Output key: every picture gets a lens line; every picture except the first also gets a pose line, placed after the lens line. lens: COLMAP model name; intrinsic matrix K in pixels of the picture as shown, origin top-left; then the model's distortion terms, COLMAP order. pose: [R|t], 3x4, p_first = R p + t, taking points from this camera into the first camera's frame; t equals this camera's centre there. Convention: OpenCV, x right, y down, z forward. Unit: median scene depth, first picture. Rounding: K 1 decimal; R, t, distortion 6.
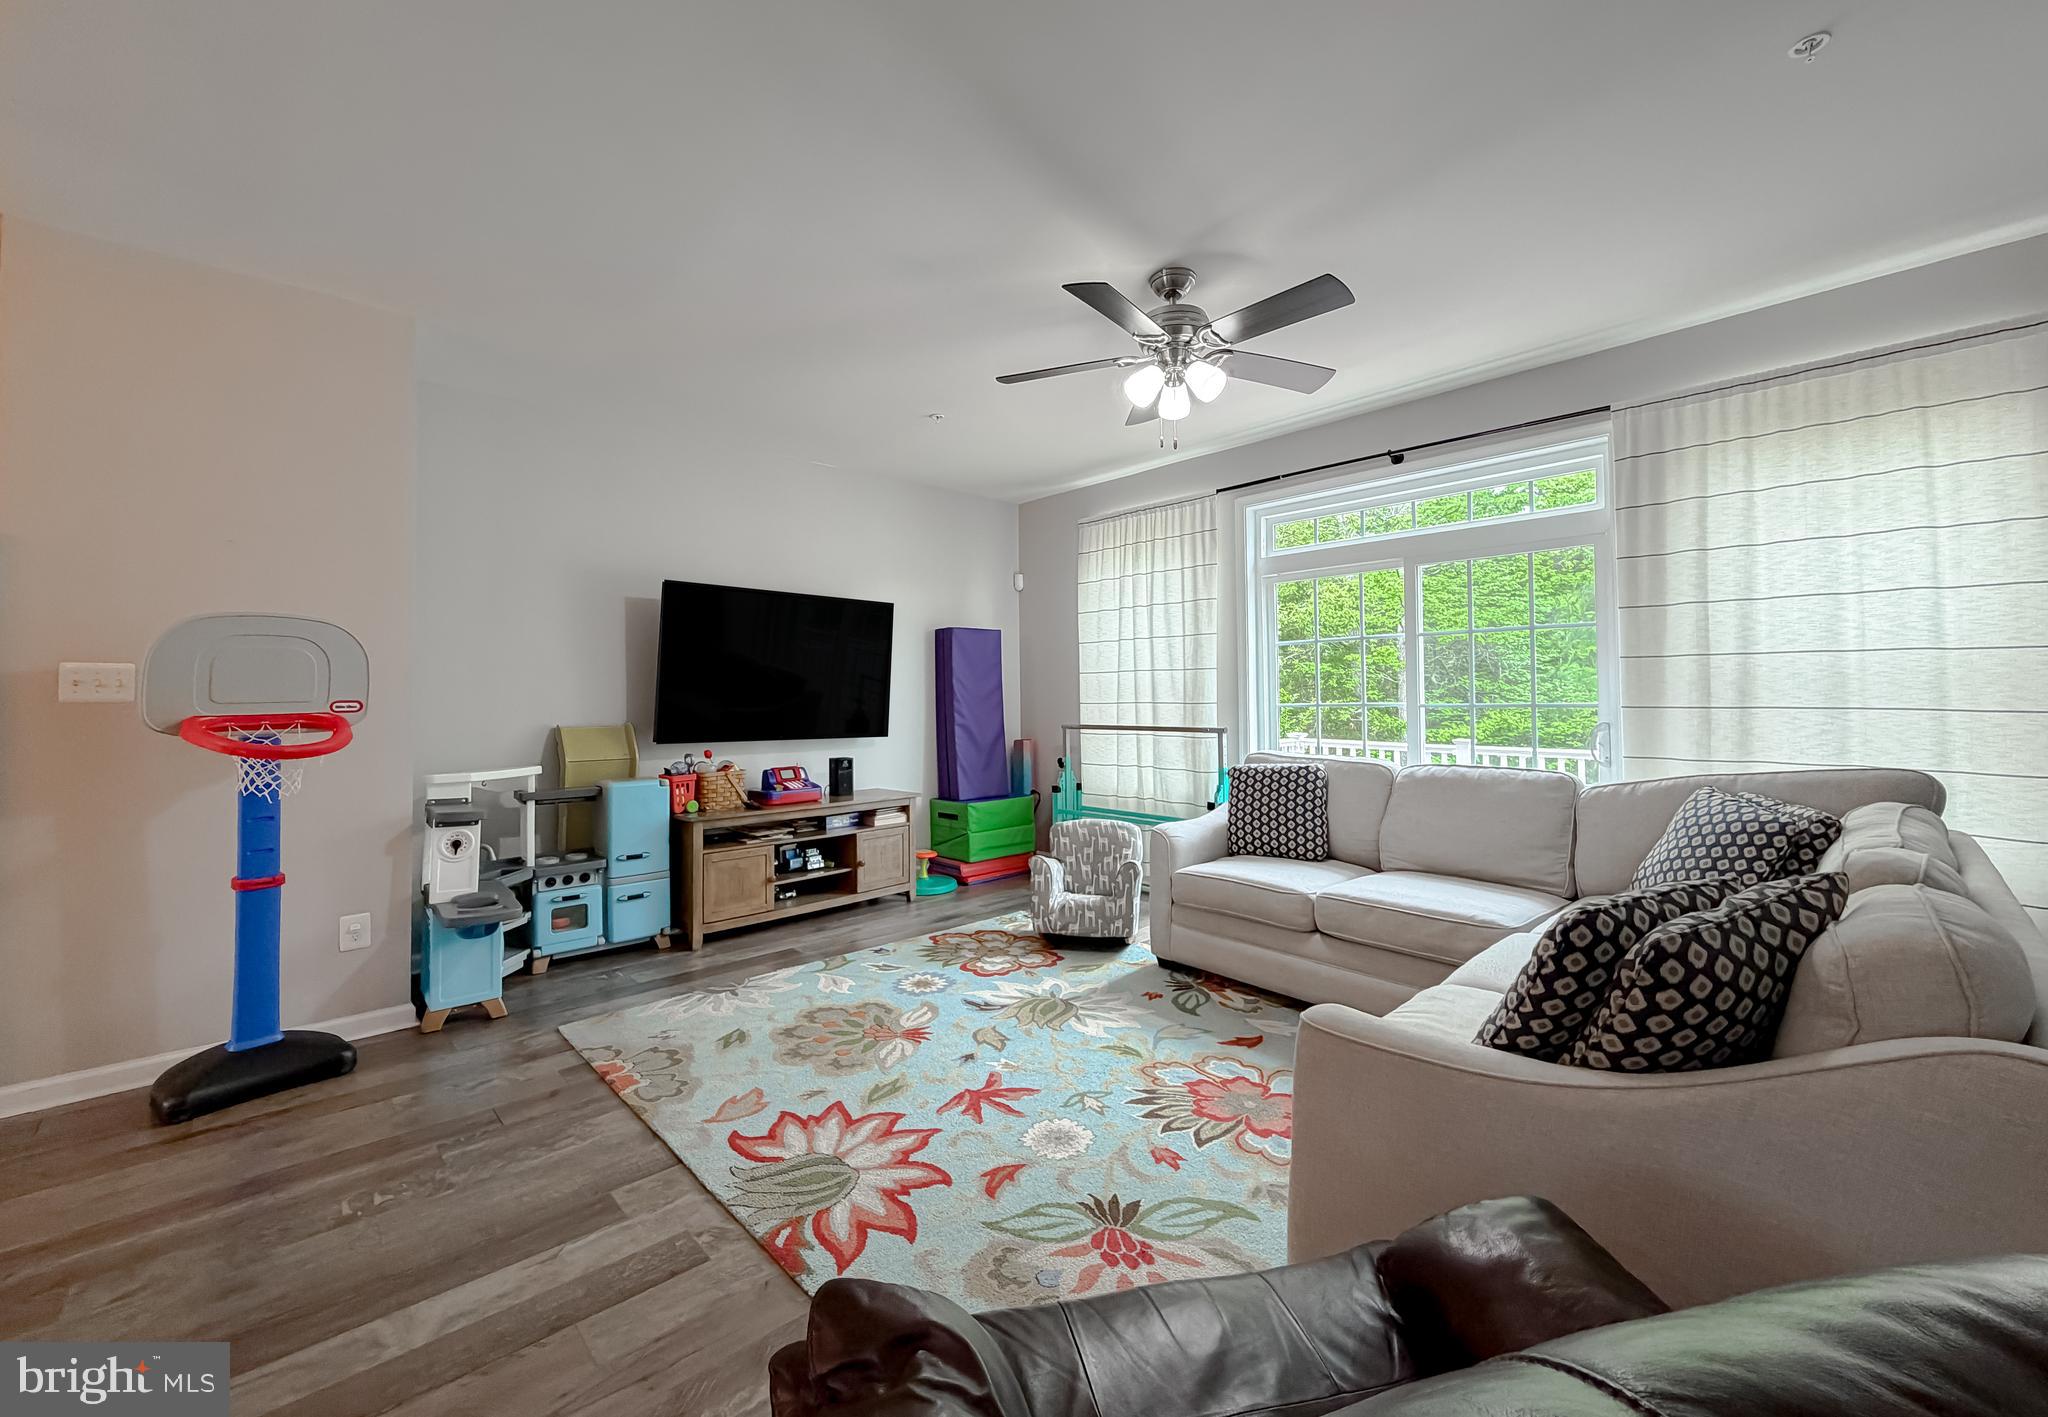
lens RADIAL K [[827.6, 0, 1008.0], [0, 827.6, 685.2], [0, 0, 1]] dist [-0.002578, 0.000458]
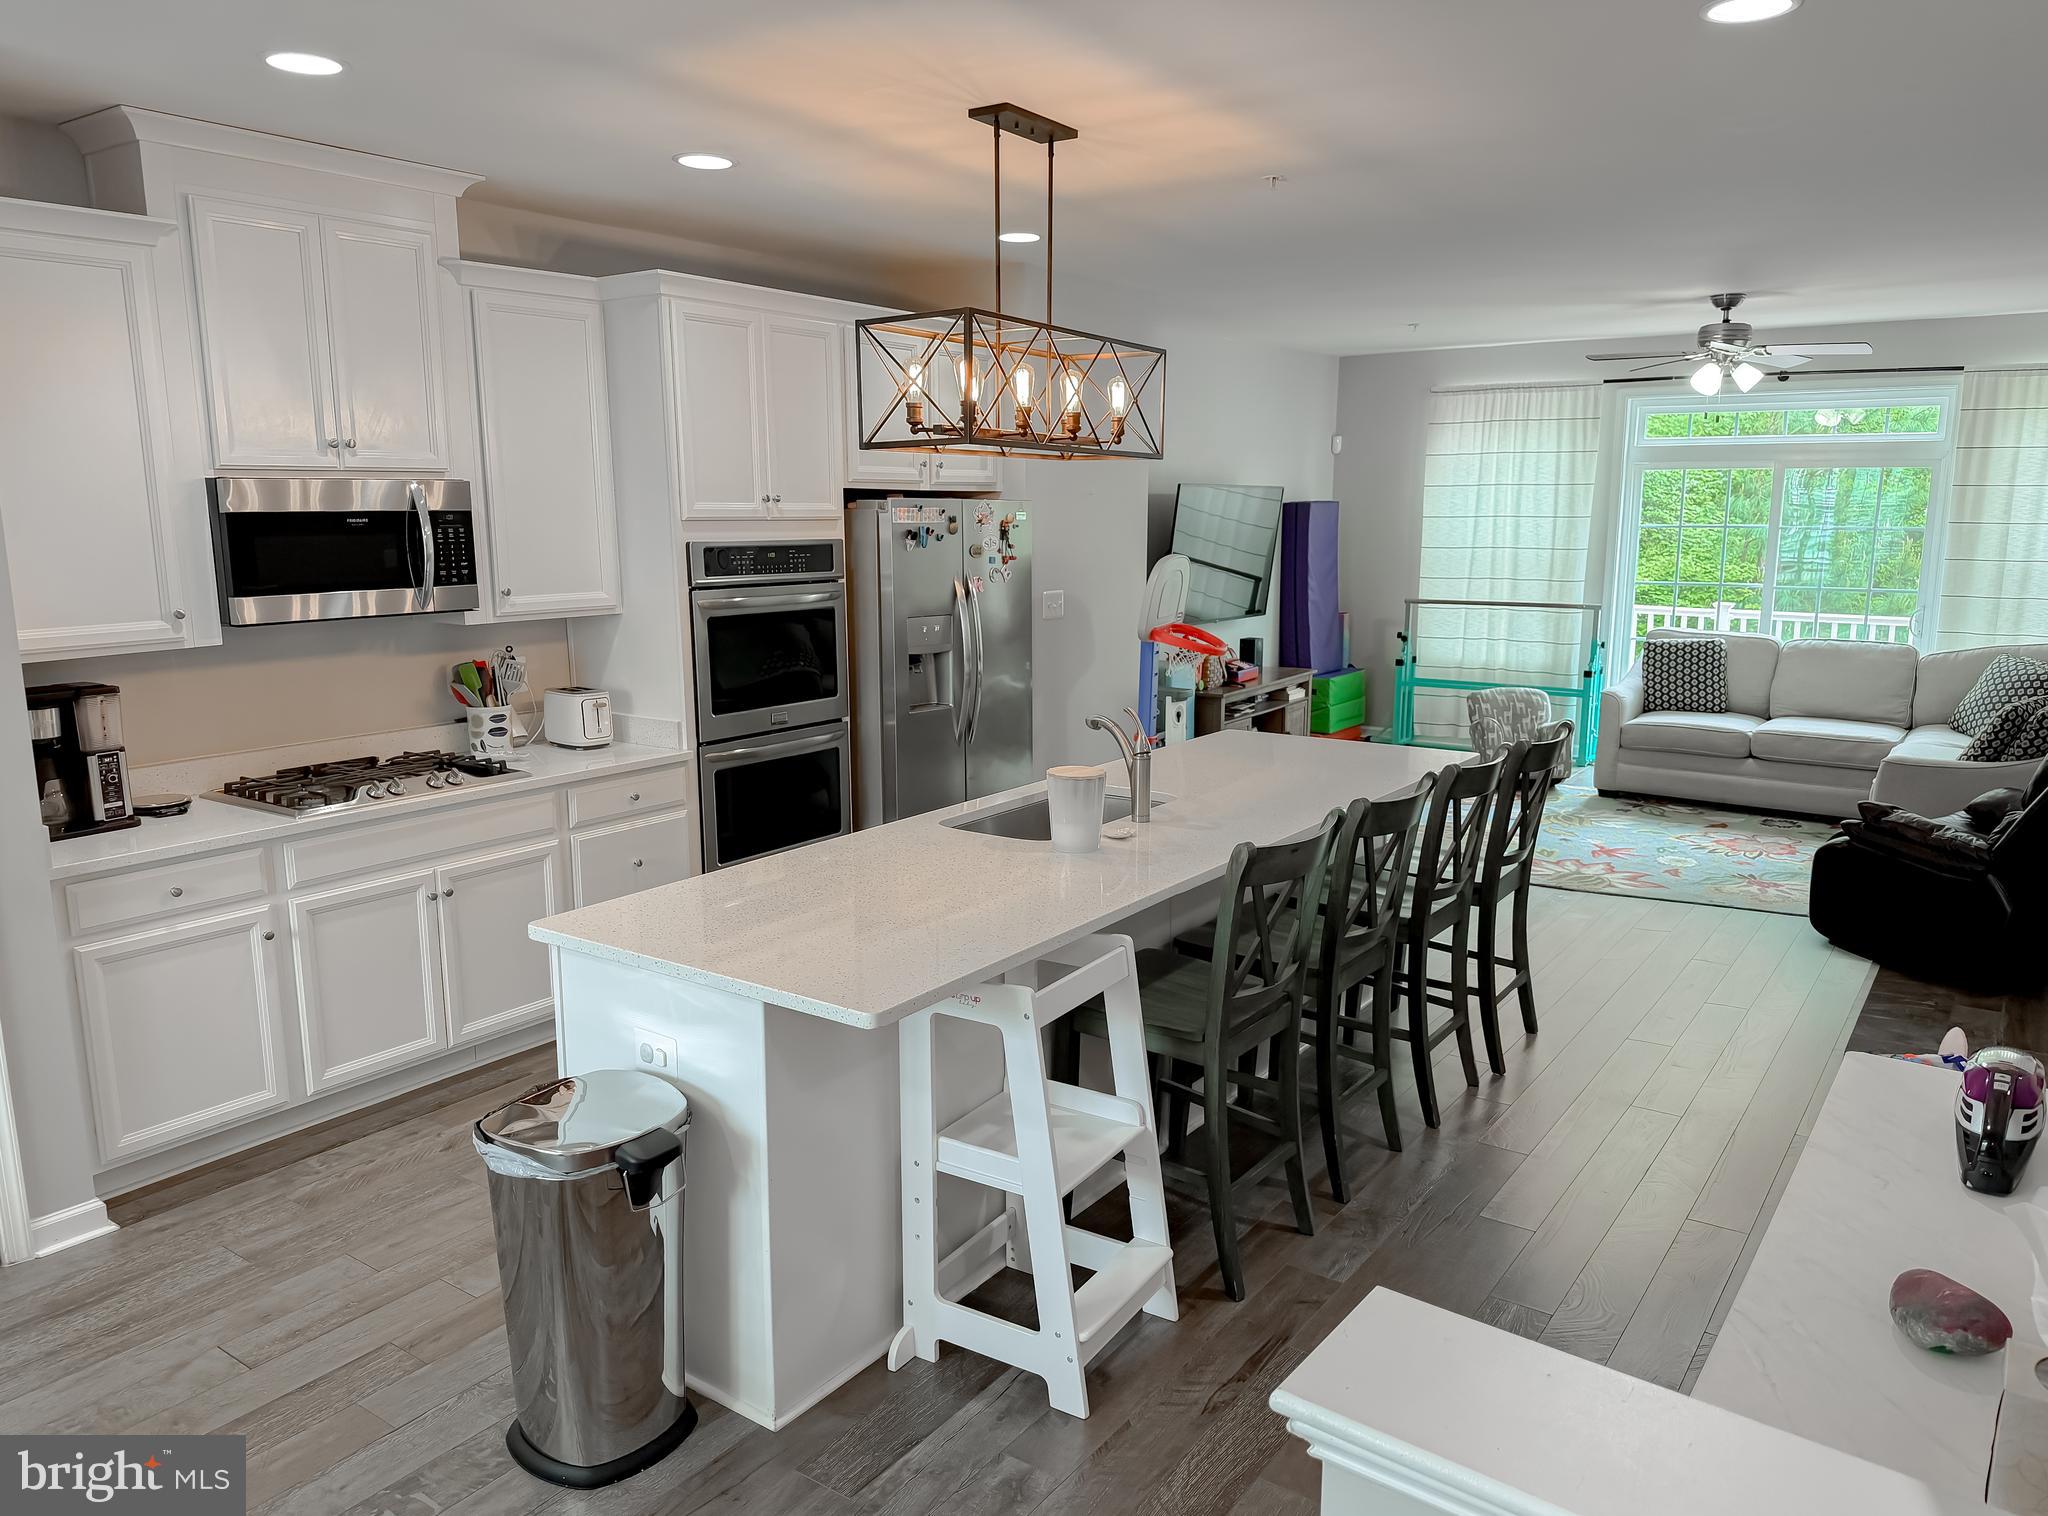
lens RADIAL K [[1453.8, 0, 942.4], [0, 1453.8, 808.2], [0, 0, 1]] dist [-0.013725, -0.016561]
pose [[0.985688, -0.040599, 0.163619, -1.289669], [0.002677, 0.974215, 0.225604, -0.170585], [-0.168560, -0.221937, 0.960381, -1.087828]]
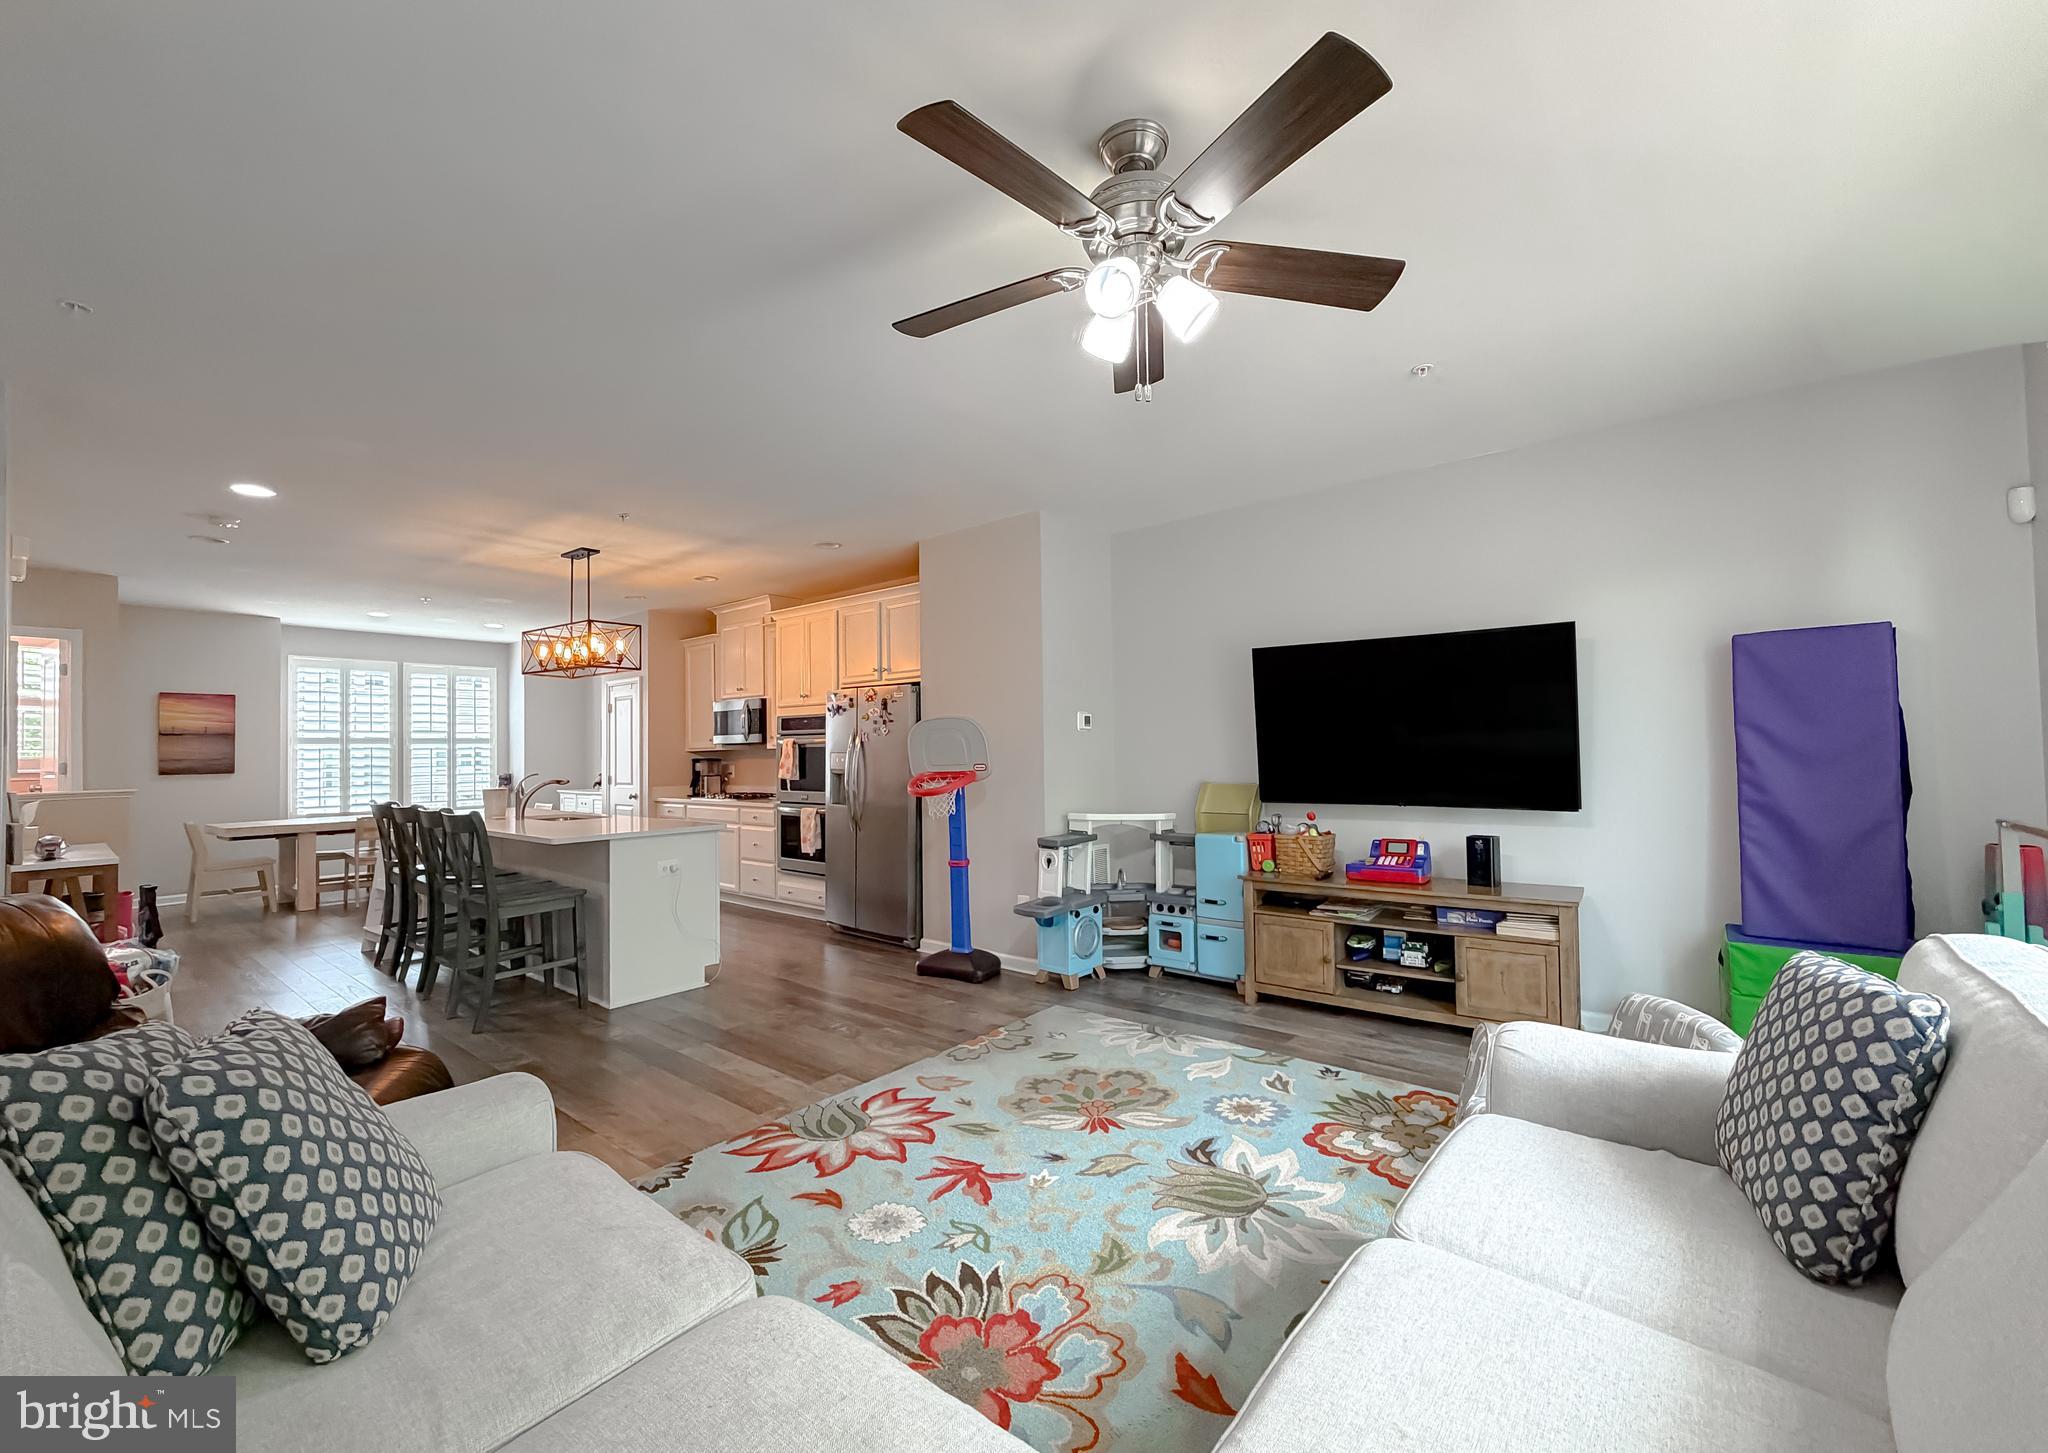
lens RADIAL K [[817.5, 0, 1019.1], [0, 817.5, 739.3], [0, 0, 1]] dist [-0.002184, -0.000123]
pose [[0.141555, -0.011981, -0.989858, 0.689122], [0.031046, 0.999489, -0.007658, -0.013169], [0.989443, -0.029647, 0.141855, 0.671898]]
